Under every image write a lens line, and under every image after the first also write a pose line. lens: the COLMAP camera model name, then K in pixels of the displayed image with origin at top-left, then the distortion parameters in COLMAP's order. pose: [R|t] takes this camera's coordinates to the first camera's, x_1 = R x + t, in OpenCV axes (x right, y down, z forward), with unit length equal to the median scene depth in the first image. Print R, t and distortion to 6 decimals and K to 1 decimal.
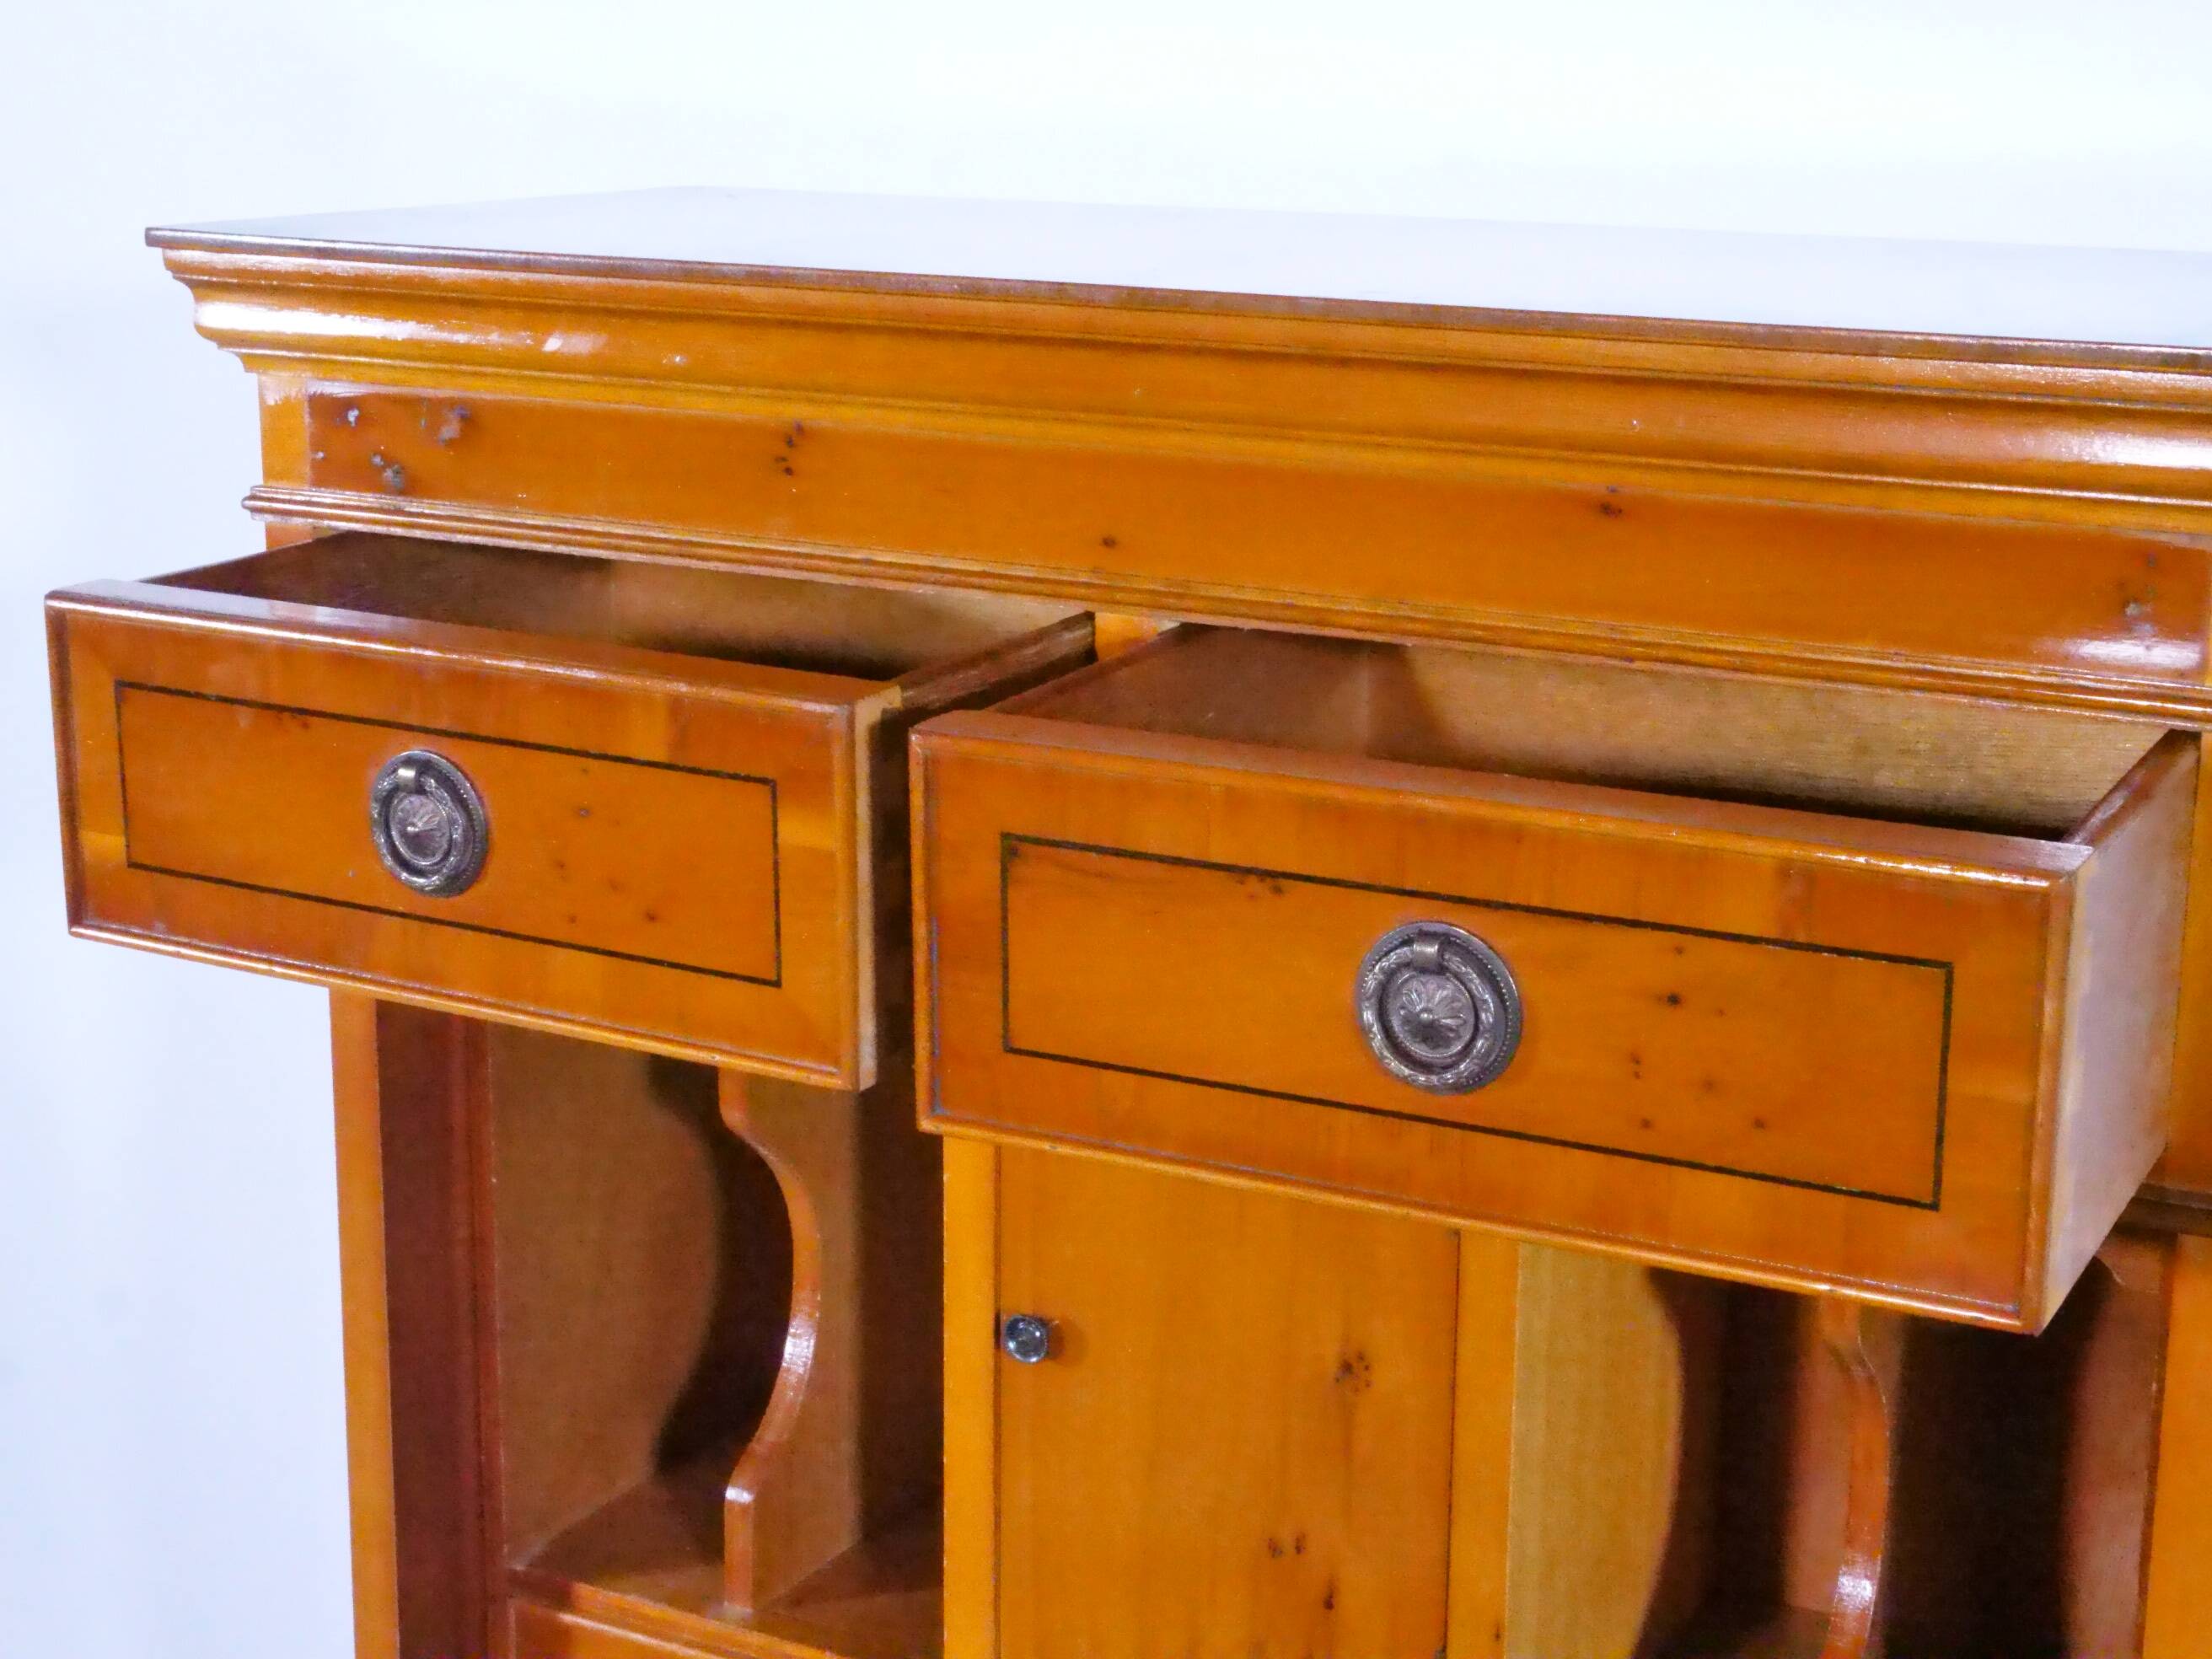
lens RADIAL K [[3472.4, 0, 1105.8], [0, 3472.4, 842.6], [0, 0, 1]] dist [0.039612, 0.000000]
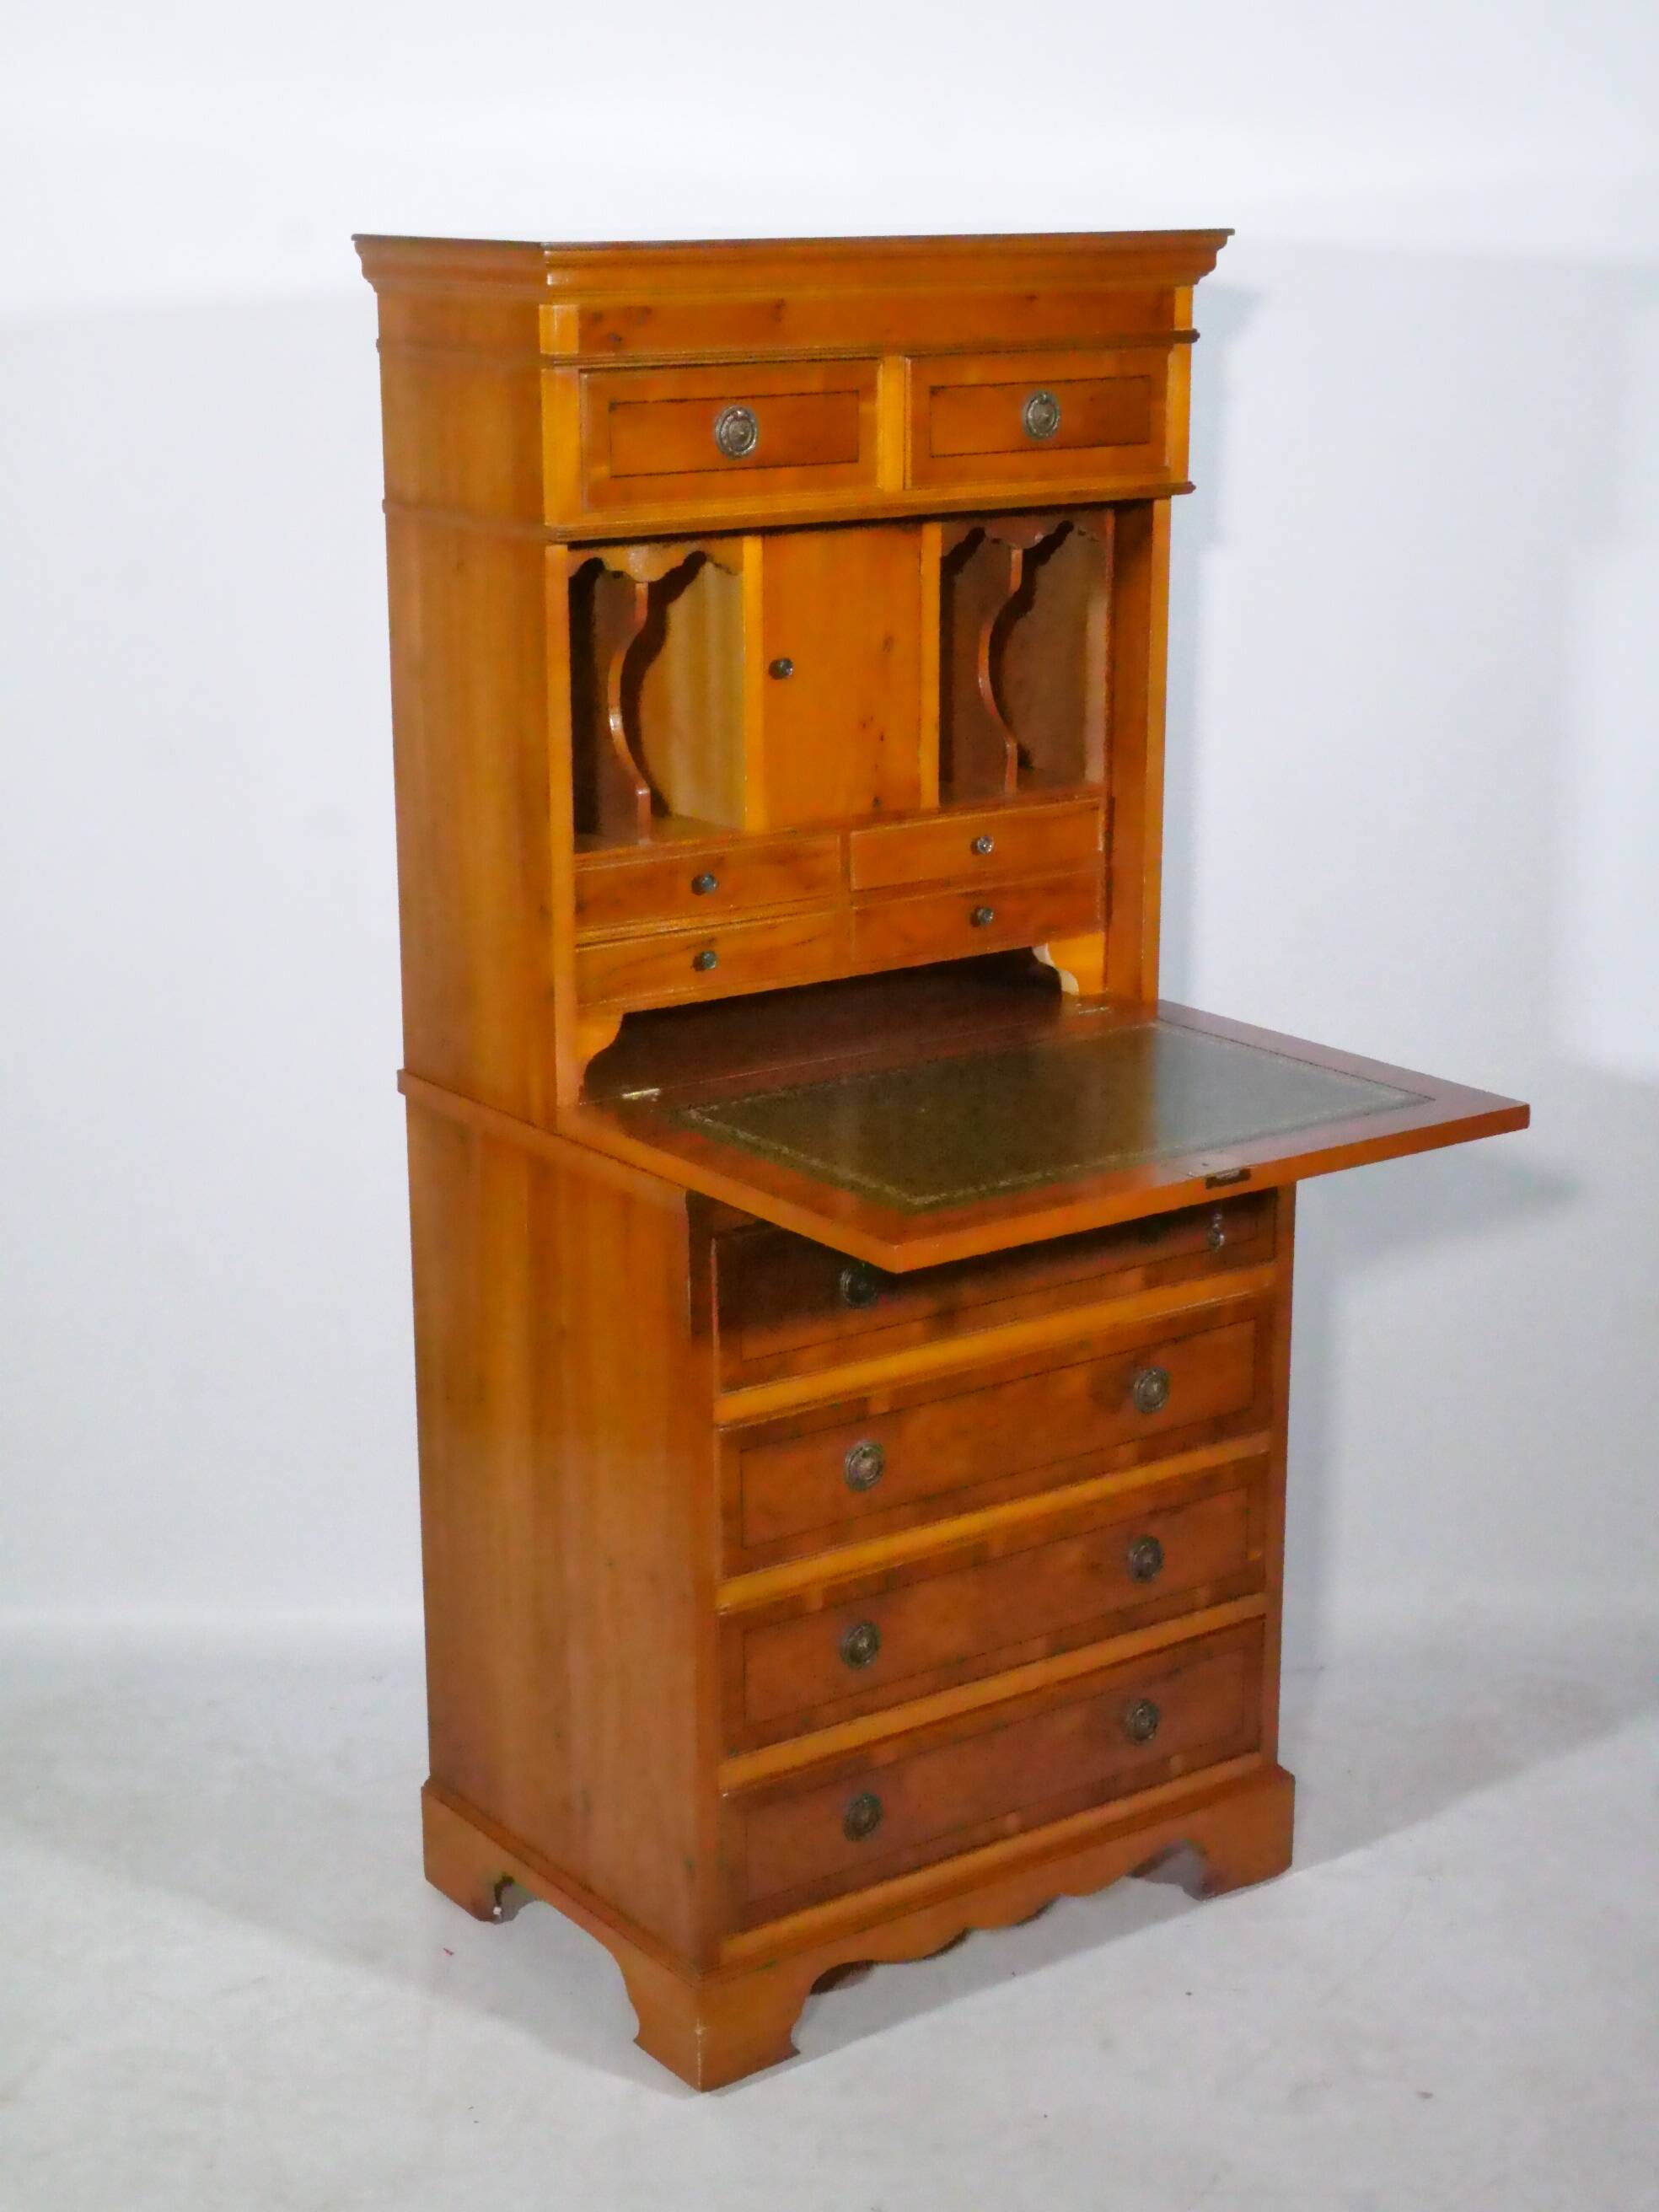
lens RADIAL K [[3472.4, 0, 817.1], [0, 3472.4, 1109.9], [0, 0, 1]] dist [0.039612, 0.000000]
pose [[0.439505, -0.249877, 0.862784, -2.534873], [0.219237, 0.961319, 0.166735, 0.038301], [-0.871074, 0.115873, 0.477287, -0.224090]]
